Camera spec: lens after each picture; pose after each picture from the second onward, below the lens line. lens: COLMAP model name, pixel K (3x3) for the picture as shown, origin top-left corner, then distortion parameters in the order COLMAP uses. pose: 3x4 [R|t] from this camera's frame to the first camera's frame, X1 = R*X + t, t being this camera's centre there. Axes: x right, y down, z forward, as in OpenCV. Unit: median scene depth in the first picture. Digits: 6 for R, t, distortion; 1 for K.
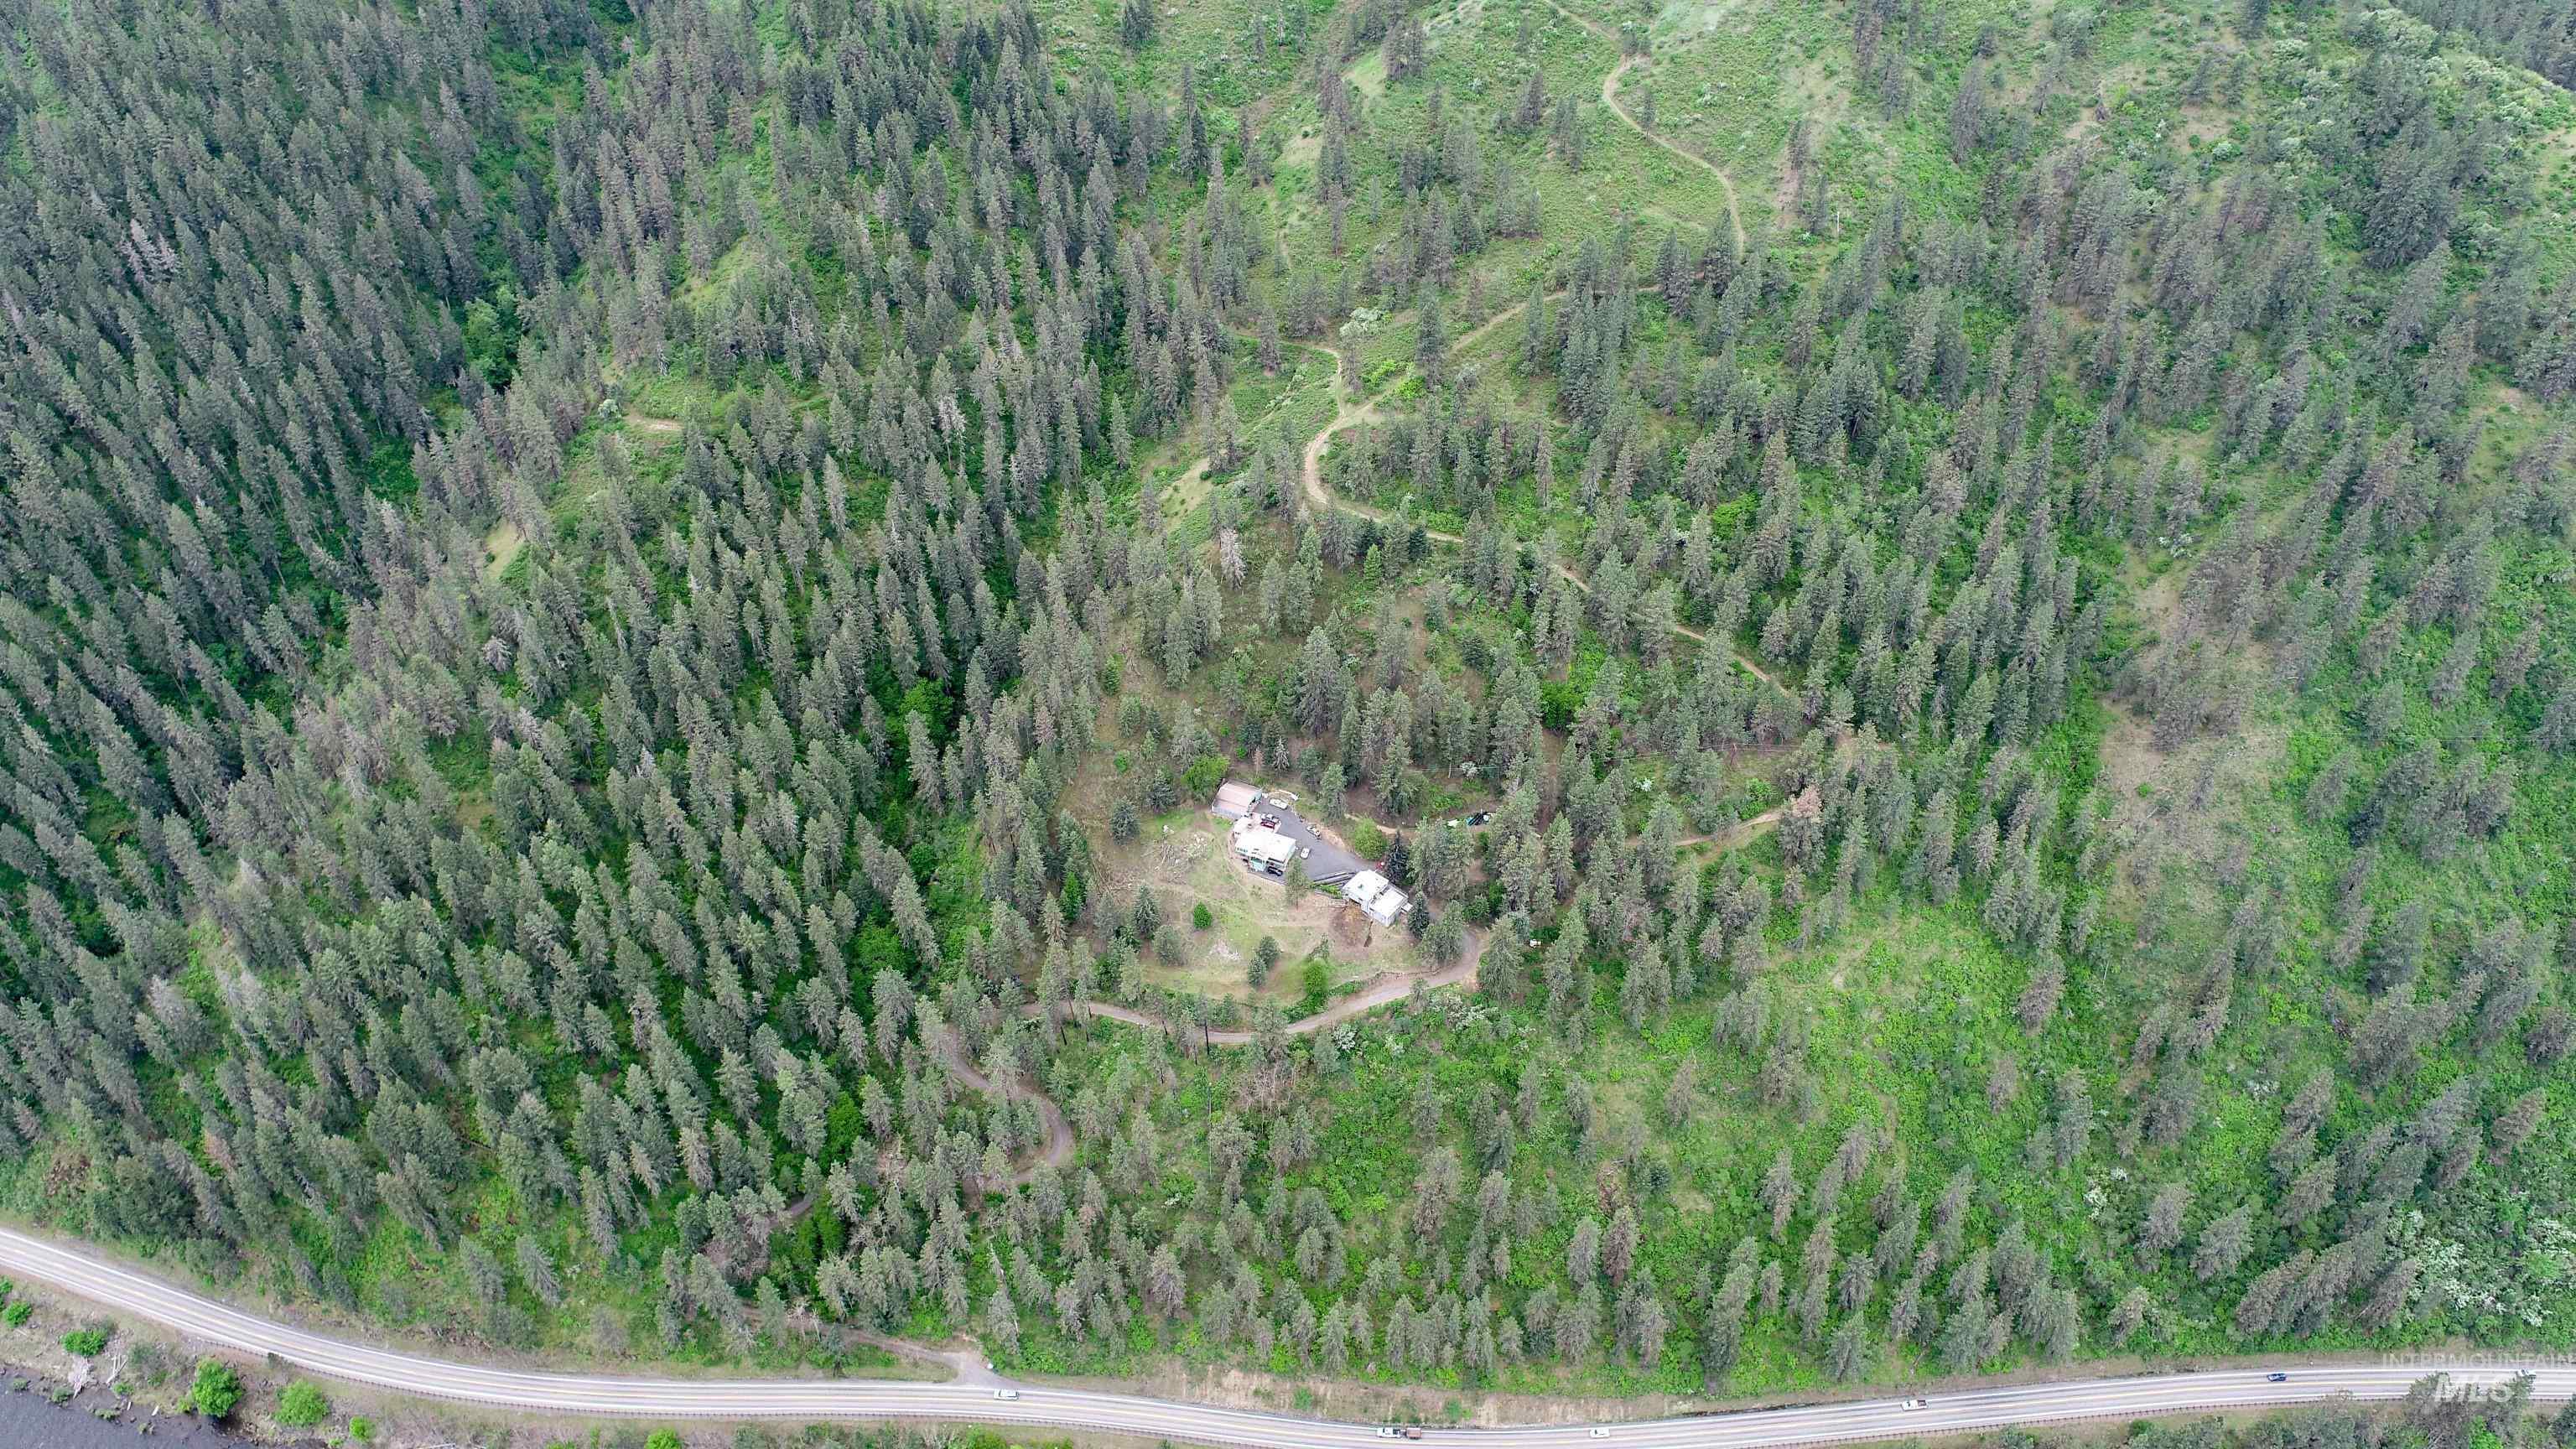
lens RADIAL K [[1741.2, 0, 1288.2], [0, 1741.2, 729.5], [0, 0, 1]] dist [-0.016213, 0.008999]
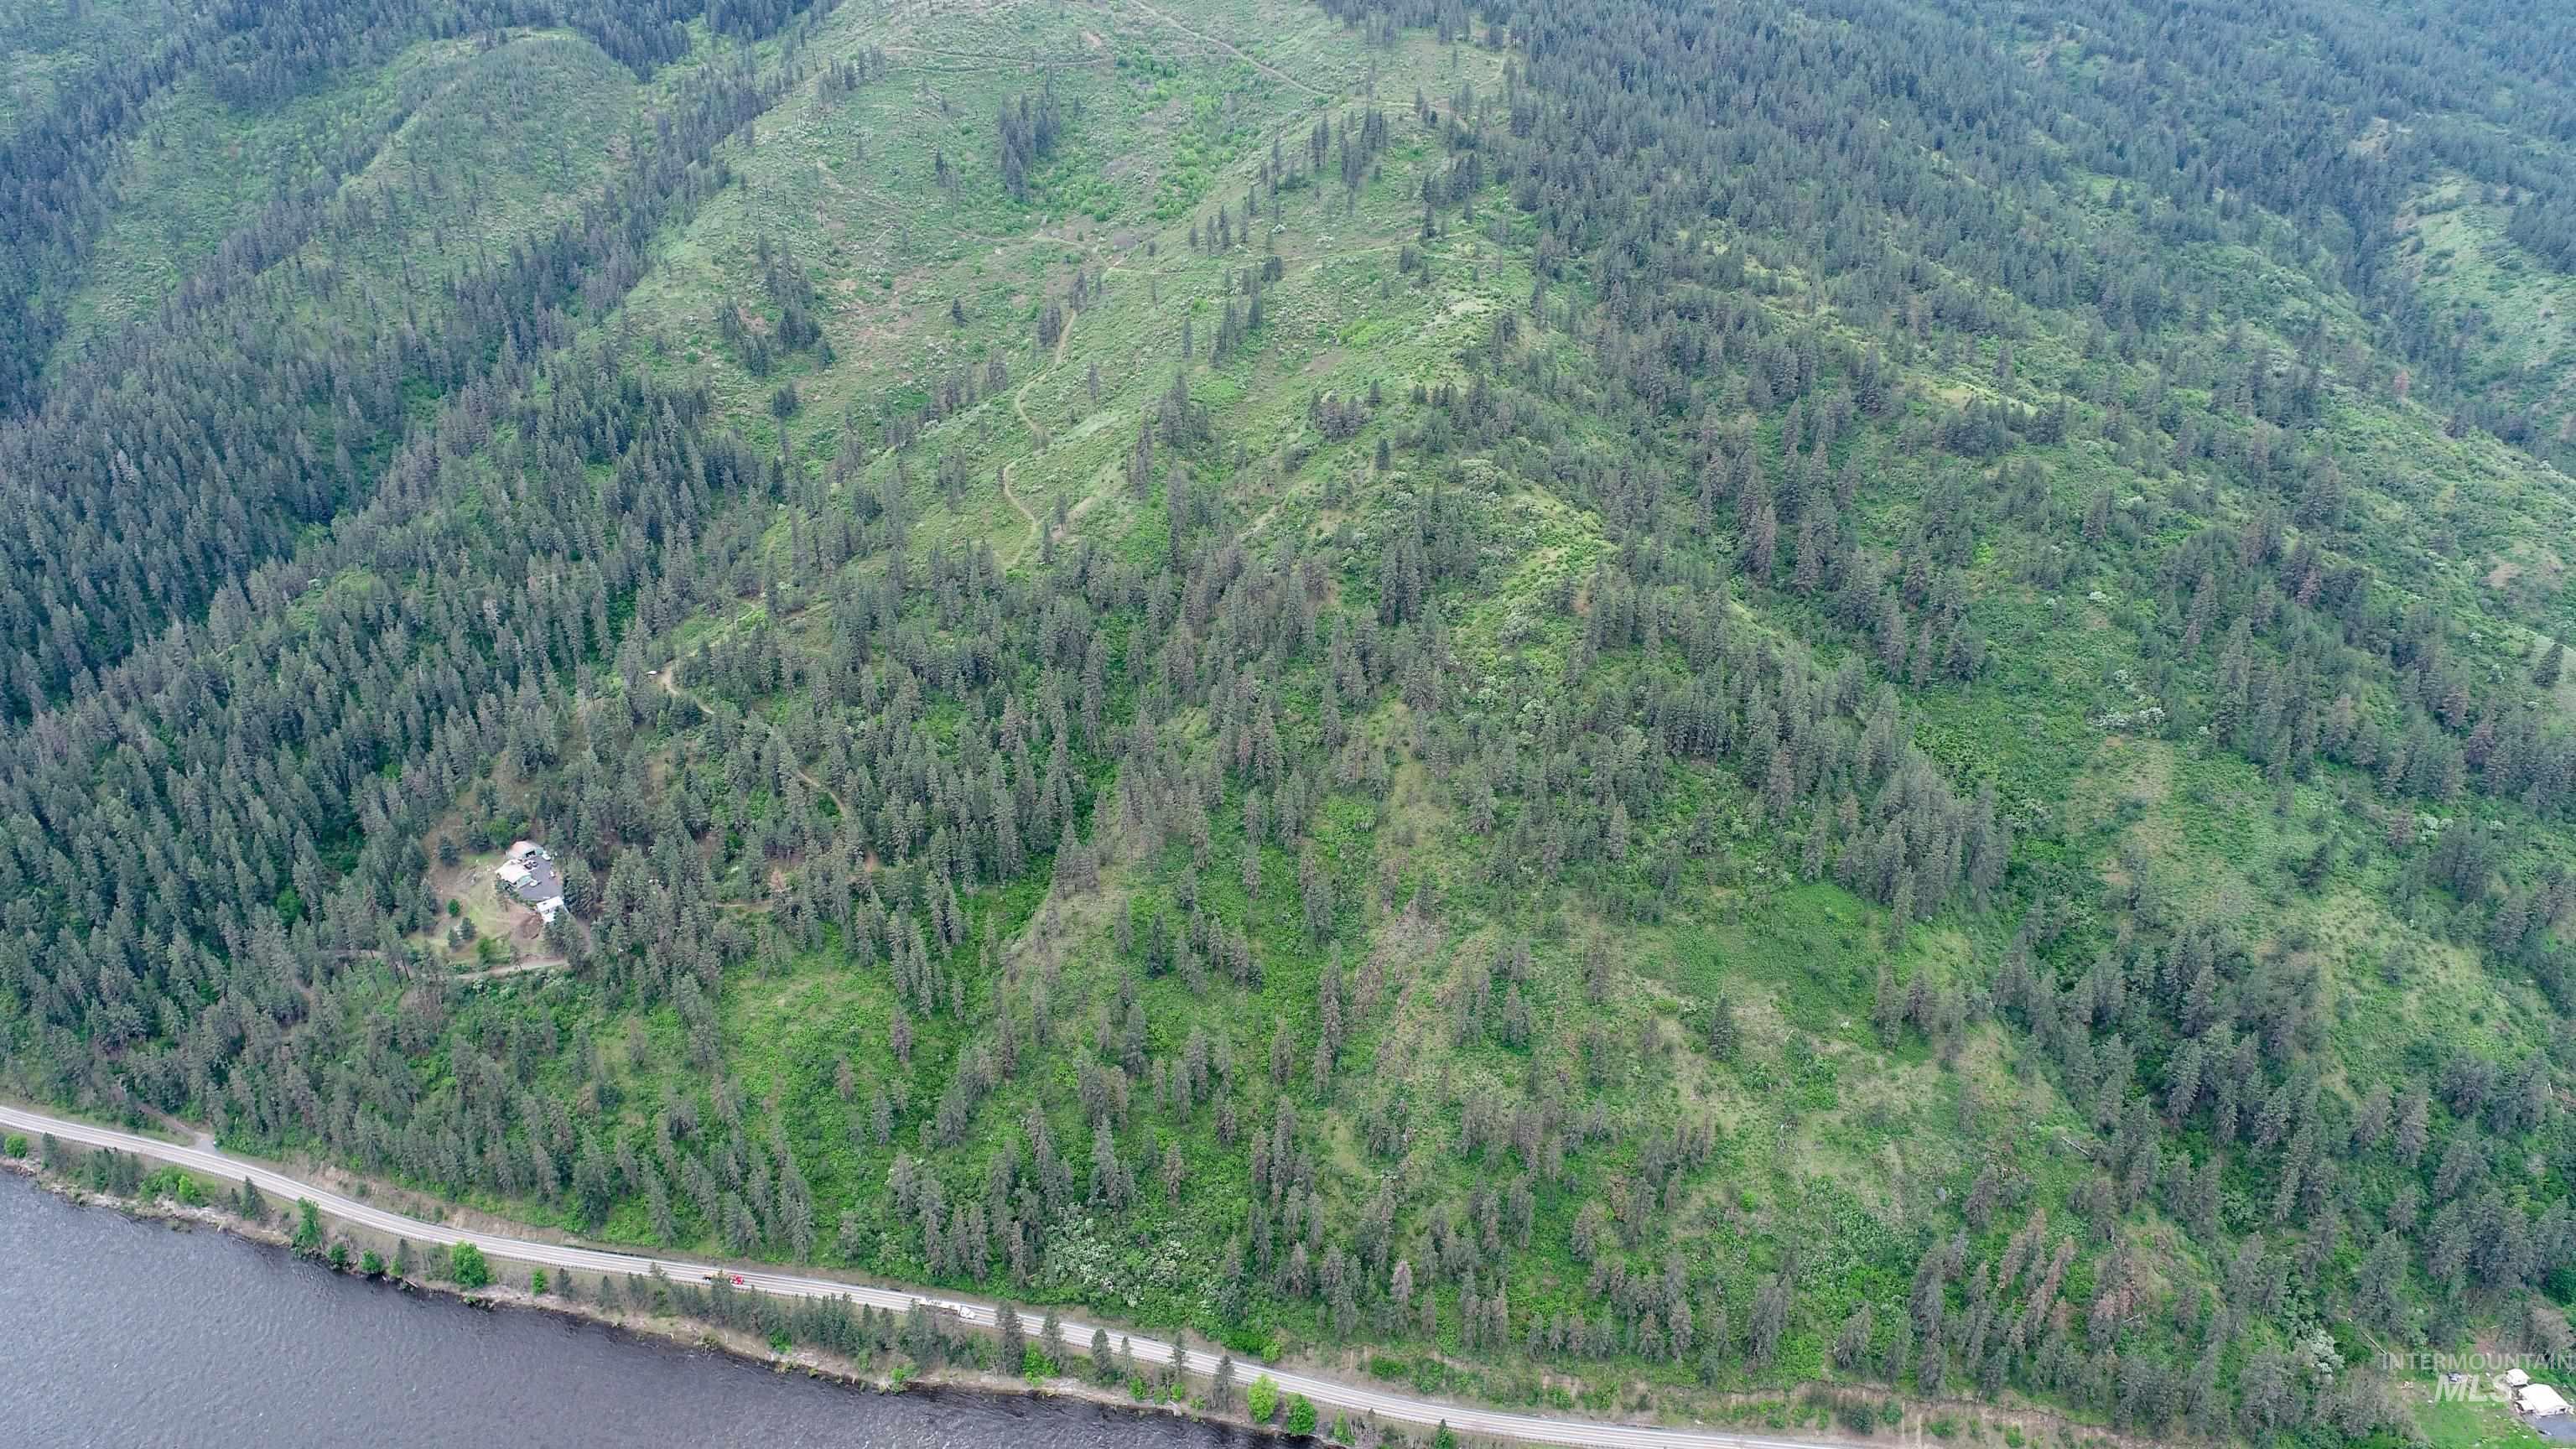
lens RADIAL K [[1745.6, 0, 1288.0], [0, 1745.6, 724.5], [0, 0, 1]] dist [-0.015778, 0.007337]
pose [[0.969575, 0.126905, -0.209333, 0.846878], [-0.172363, 0.961134, -0.215667, 0.133854], [0.173828, 0.245186, 0.953765, -0.353690]]
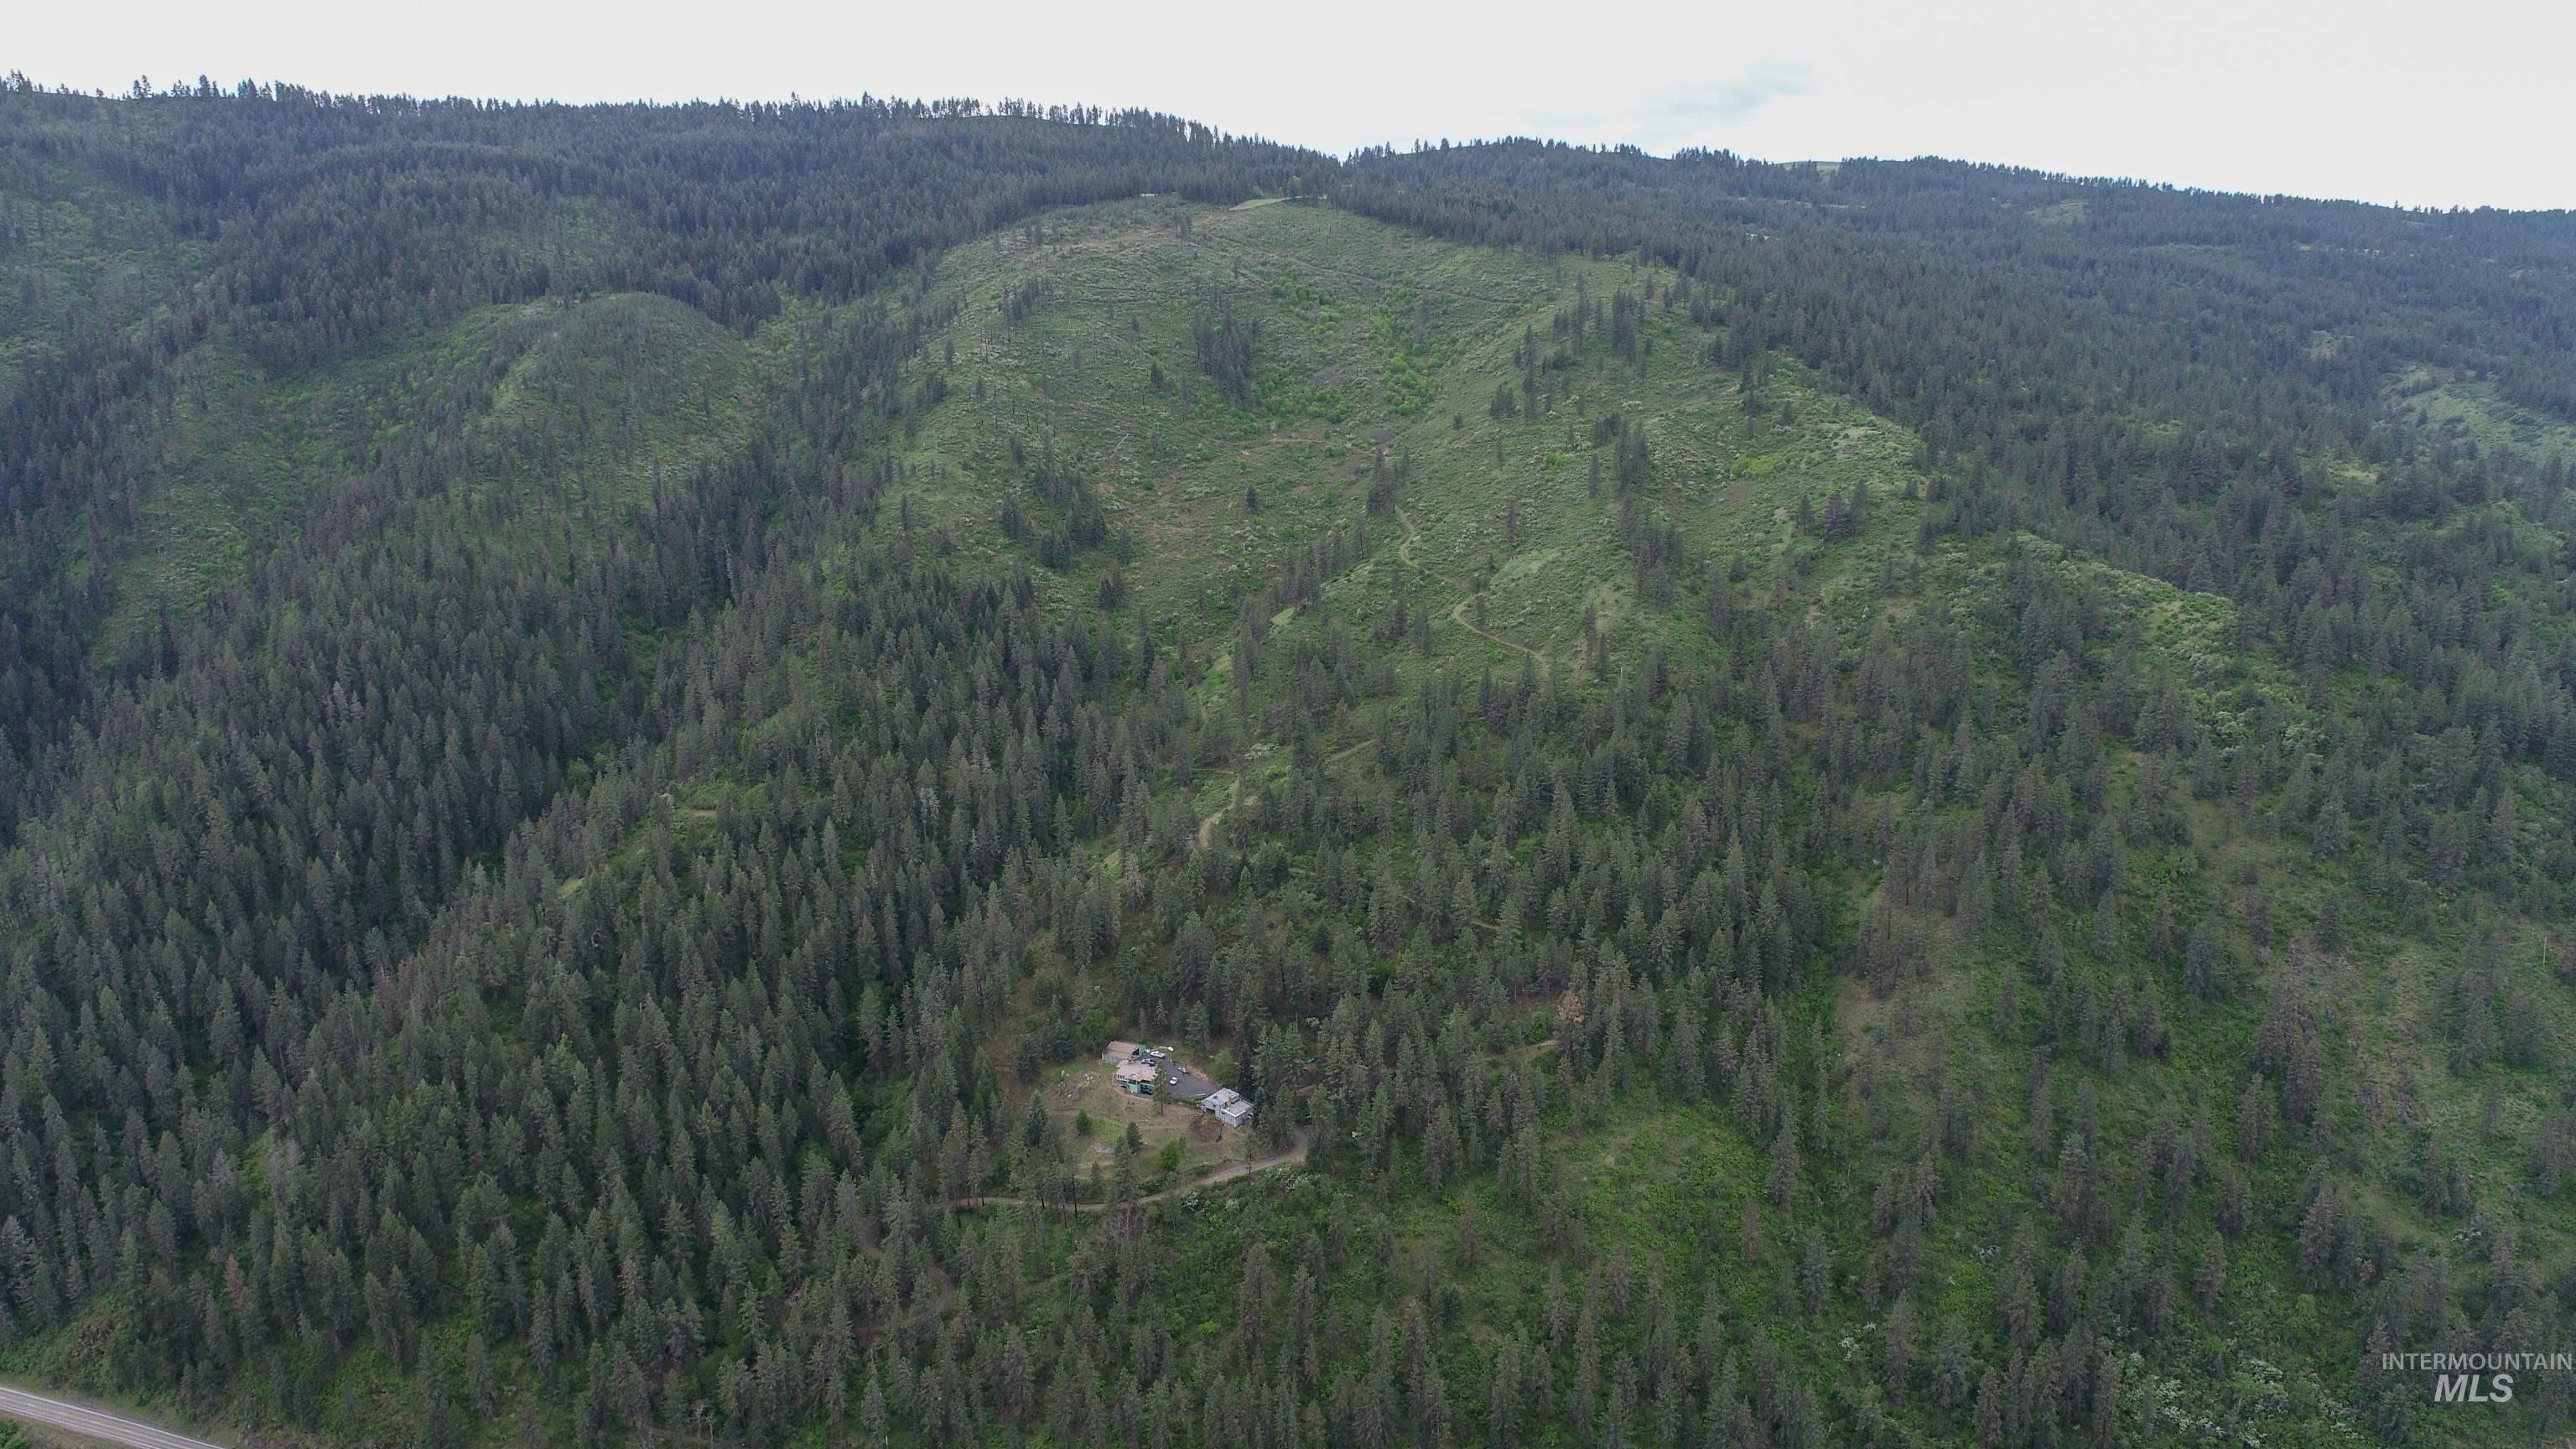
lens RADIAL K [[1741.2, 0, 1288.2], [0, 1741.2, 729.5], [0, 0, 1]] dist [-0.016213, 0.008999]
pose [[0.999442, -0.003196, -0.033245, 0.113003], [-0.011912, 0.895829, -0.444240, 0.336869], [0.031201, 0.444388, 0.895291, -0.161728]]
